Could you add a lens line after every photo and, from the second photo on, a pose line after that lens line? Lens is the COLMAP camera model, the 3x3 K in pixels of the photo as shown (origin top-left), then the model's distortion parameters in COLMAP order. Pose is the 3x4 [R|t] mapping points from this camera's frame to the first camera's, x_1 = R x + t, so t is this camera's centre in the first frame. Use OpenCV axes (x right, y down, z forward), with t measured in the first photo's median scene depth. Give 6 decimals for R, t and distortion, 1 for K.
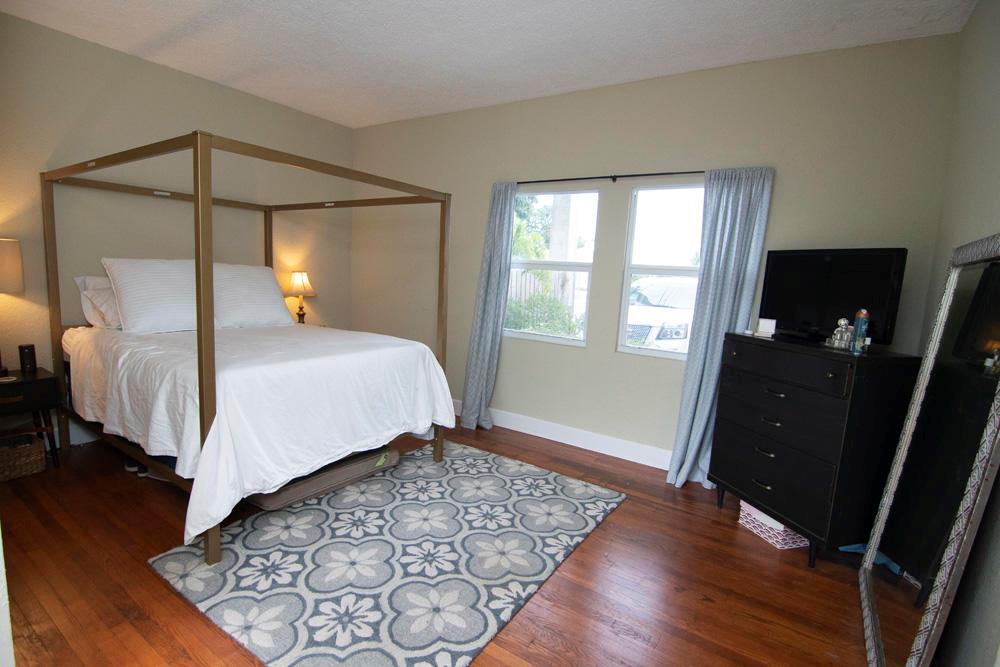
lens RADIAL K [[483.3, 0, 497.4], [0, 483.3, 334.4], [0, 0, 1]] dist [-0.012391, -0.006198]
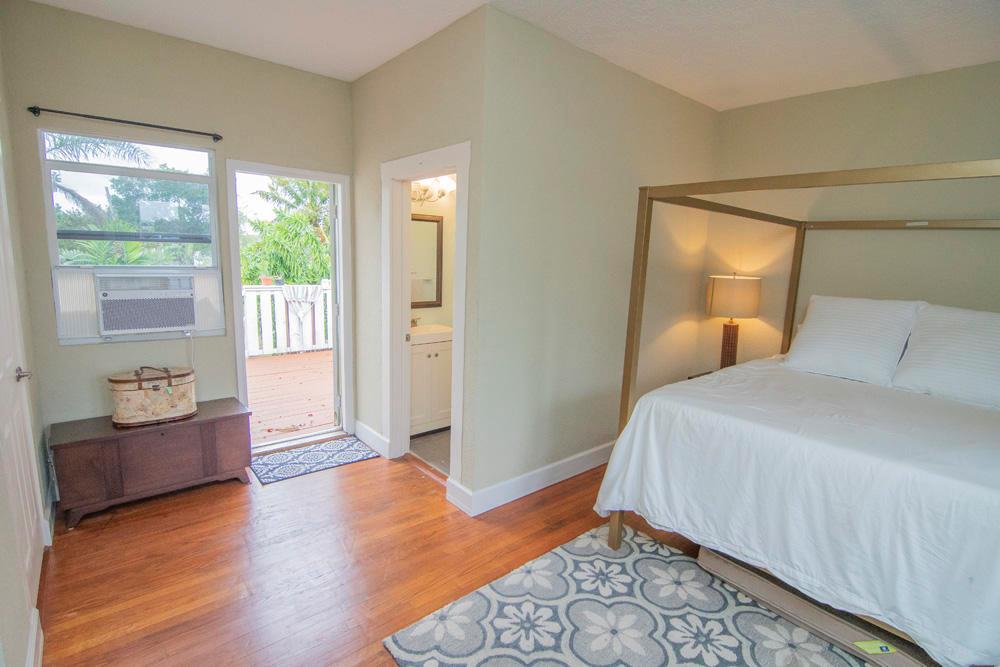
lens RADIAL K [[483.3, 0, 497.2], [0, 483.3, 332.8], [0, 0, 1]] dist [-0.012391, -0.006198]
pose [[-0.276725, 0.092064, -0.956529, 0.557251], [-0.174478, 0.974041, 0.144226, -0.157823], [0.944977, 0.206805, -0.253478, 0.886530]]
